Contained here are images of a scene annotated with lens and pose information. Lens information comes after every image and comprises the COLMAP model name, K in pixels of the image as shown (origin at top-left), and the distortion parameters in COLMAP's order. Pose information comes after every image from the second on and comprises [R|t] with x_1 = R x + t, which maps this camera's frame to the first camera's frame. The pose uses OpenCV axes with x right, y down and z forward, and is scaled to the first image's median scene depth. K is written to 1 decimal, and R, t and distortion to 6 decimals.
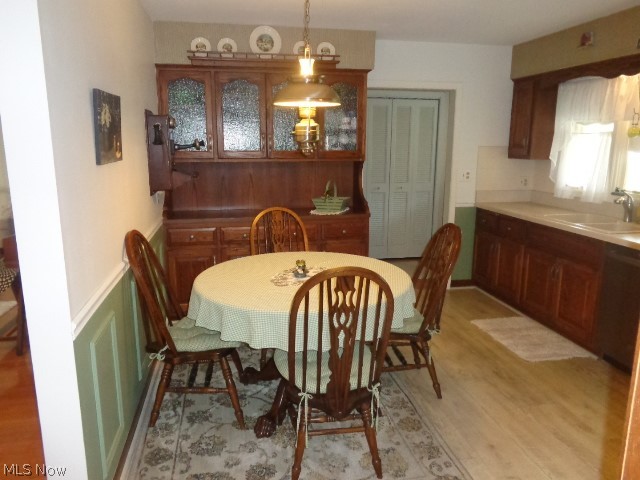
lens RADIAL K [[485.2, 0, 320.0], [0, 485.2, 240.0], [0, 0, 1]] dist [-0.005248, 0.007042]
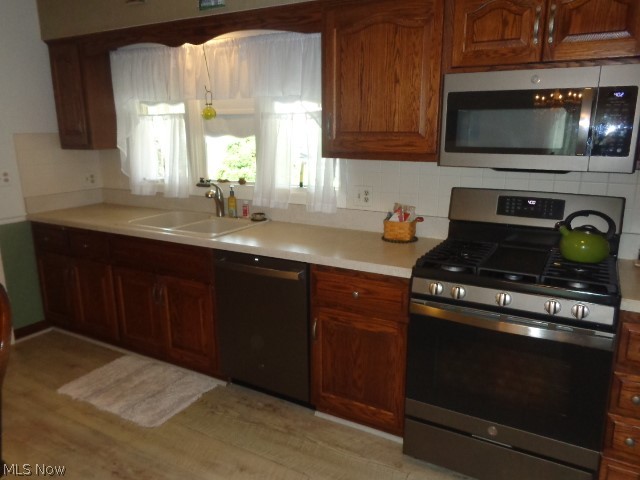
lens RADIAL K [[485.2, 0, 320.0], [0, 485.2, 240.0], [0, 0, 1]] dist [-0.005248, 0.007042]
pose [[0.656923, -0.186215, 0.730600, 0.095420], [0.164070, 0.981105, 0.102540, -0.052386], [-0.735889, 0.052509, 0.675063, 0.259315]]
